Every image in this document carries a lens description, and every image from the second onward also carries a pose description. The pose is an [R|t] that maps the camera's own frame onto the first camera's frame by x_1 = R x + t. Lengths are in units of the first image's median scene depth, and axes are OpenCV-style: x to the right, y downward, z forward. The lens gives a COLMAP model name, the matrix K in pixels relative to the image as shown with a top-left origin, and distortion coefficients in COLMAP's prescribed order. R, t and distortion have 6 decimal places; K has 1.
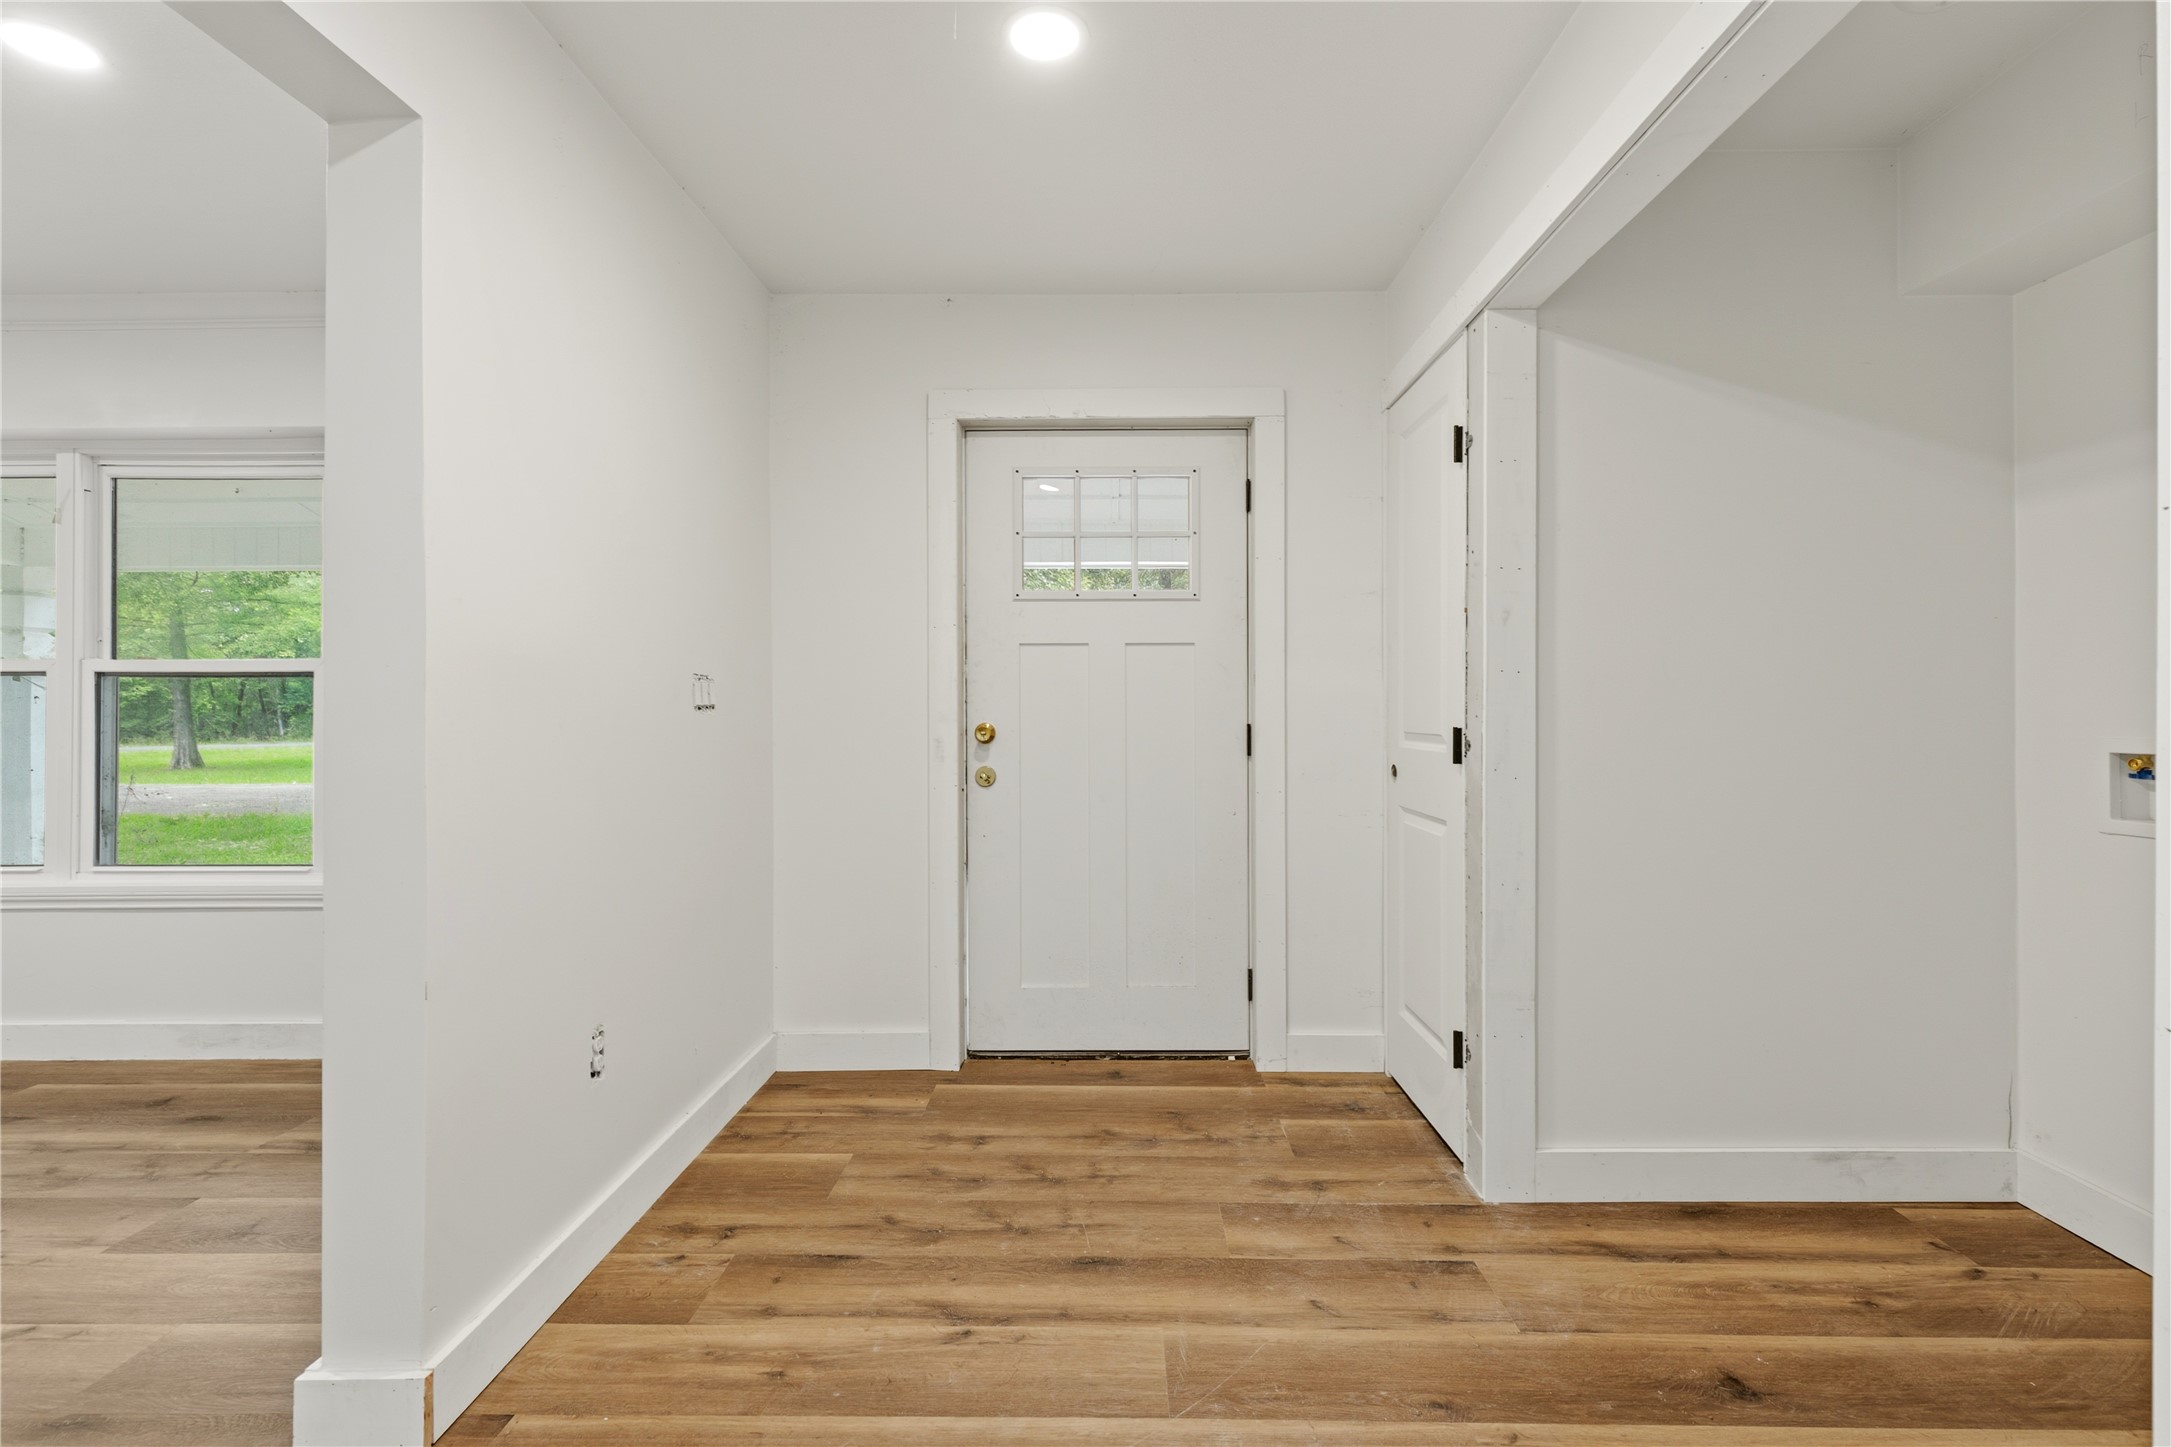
lens RADIAL K [[971.4, 0, 1097.9], [0, 971.4, 701.9], [0, 0, 1]] dist [0.002830, -0.000468]
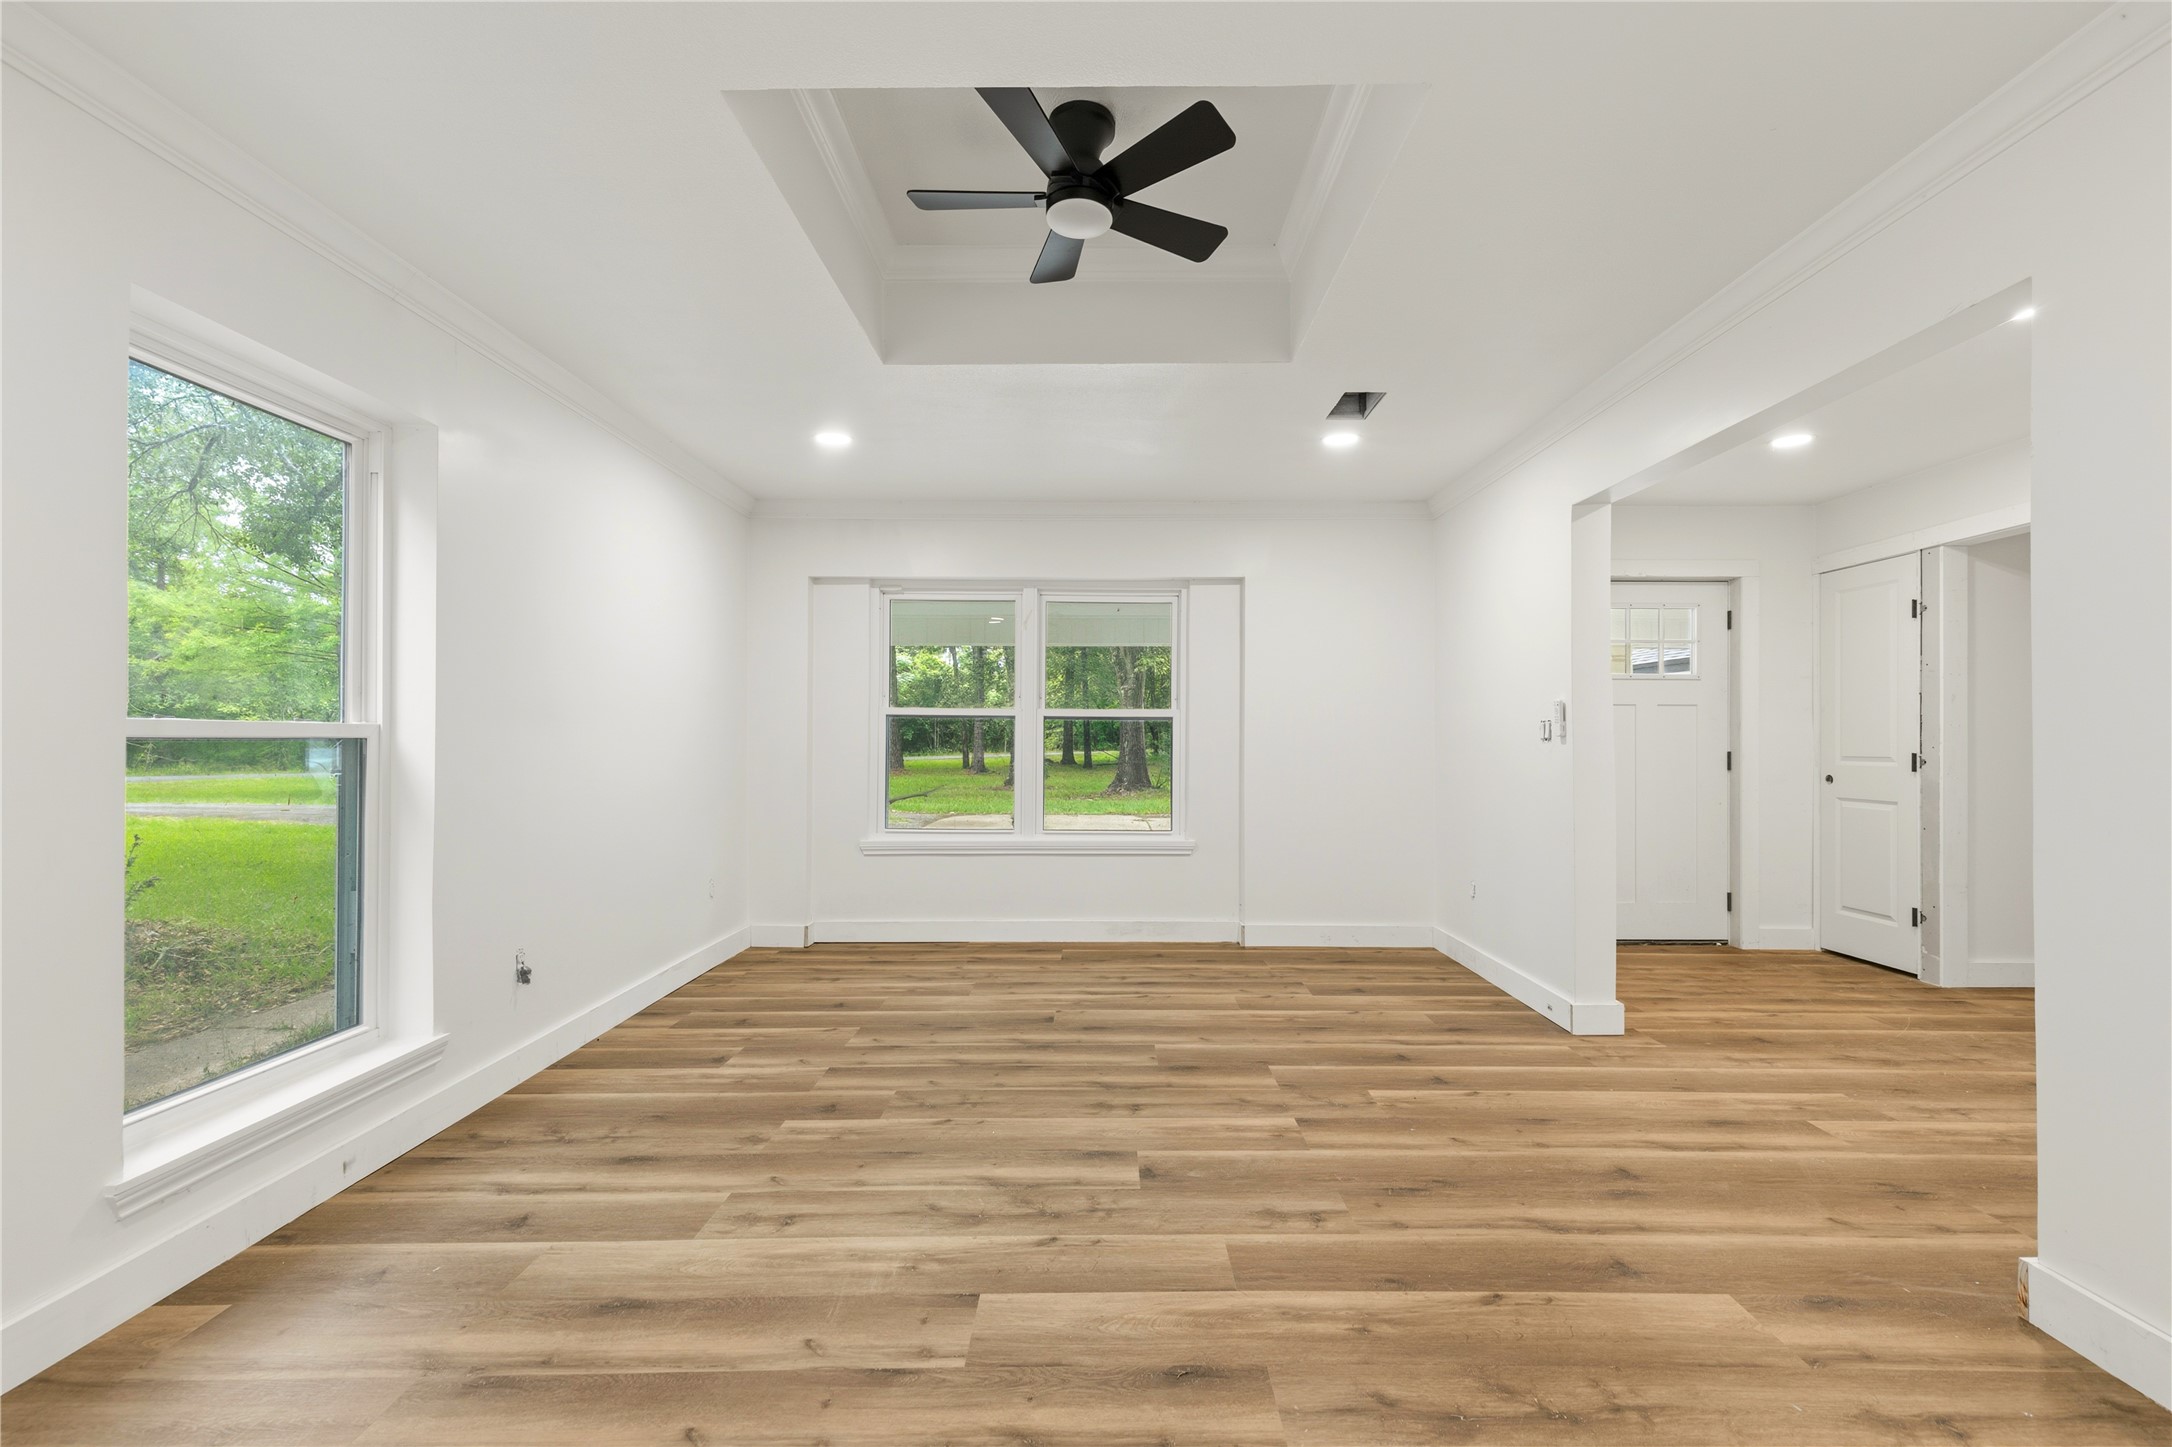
lens RADIAL K [[971.8, 0, 1101.6], [0, 971.8, 738.6], [0, 0, 1]] dist [0.002830, -0.000468]
pose [[0.999881, 0.007581, 0.013435, -0.991040], [-0.007574, 0.999971, -0.000584, 0.008859], [-0.013439, 0.000483, 0.999910, -0.724491]]
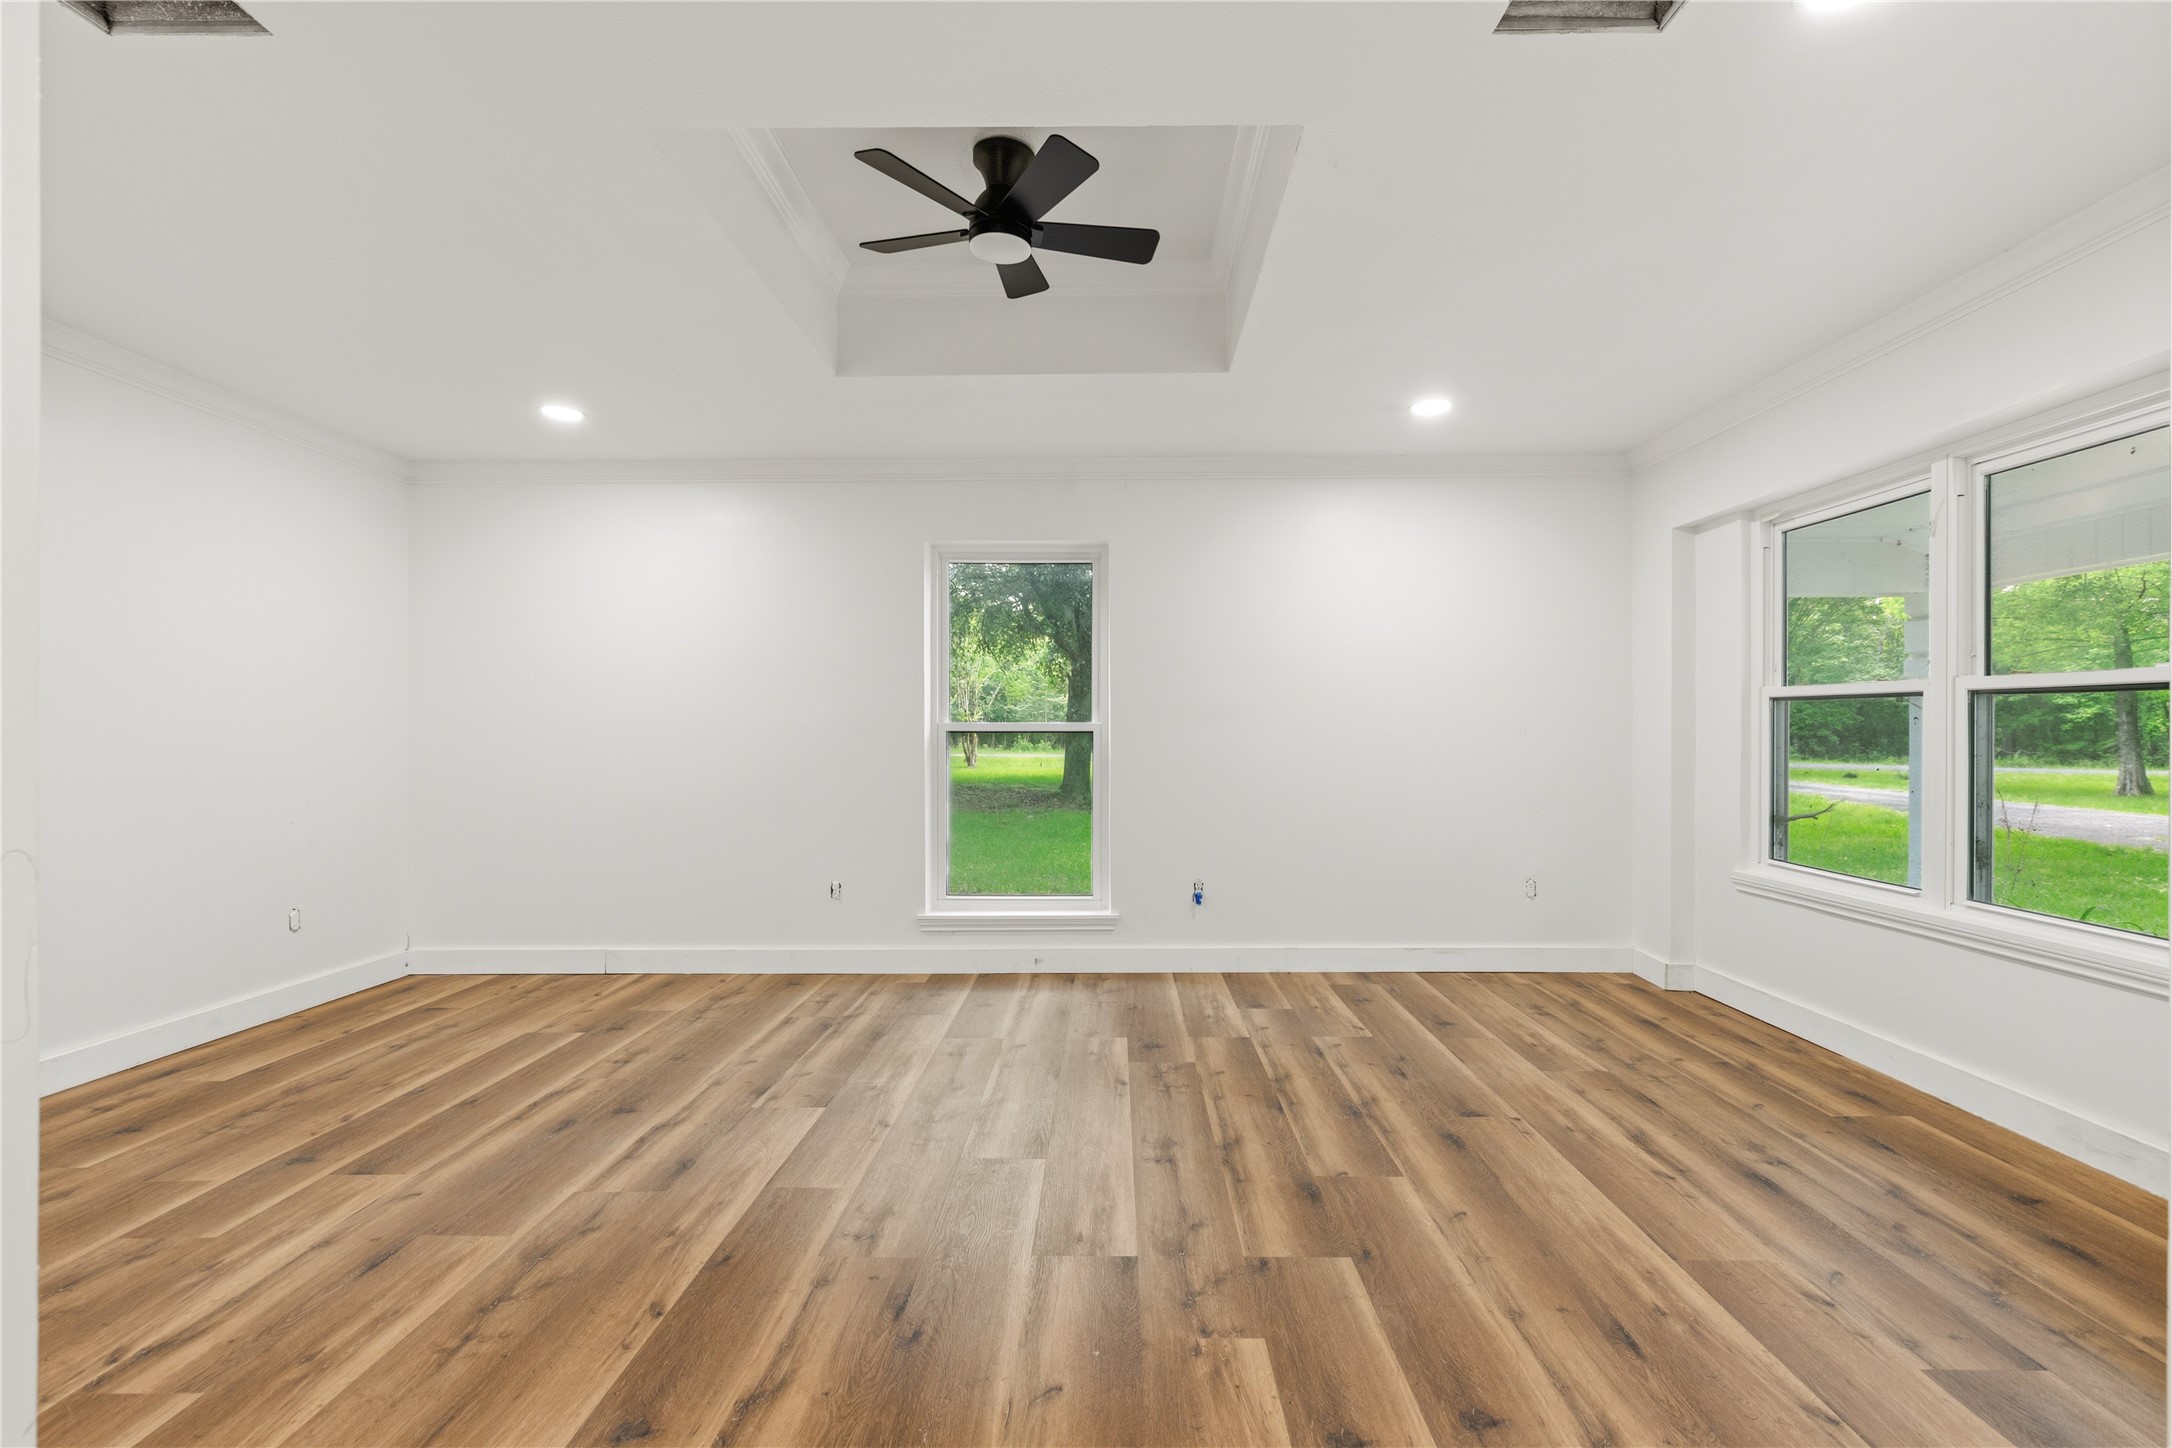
lens RADIAL K [[971.8, 0, 1096.0], [0, 971.8, 720.9], [0, 0, 1]] dist [0.002830, -0.000468]
pose [[0.000199, -0.001761, -0.999998, -0.112128], [-0.001139, 0.999998, -0.001761, 0.001018], [0.999999, 0.001140, 0.000197, 0.181116]]
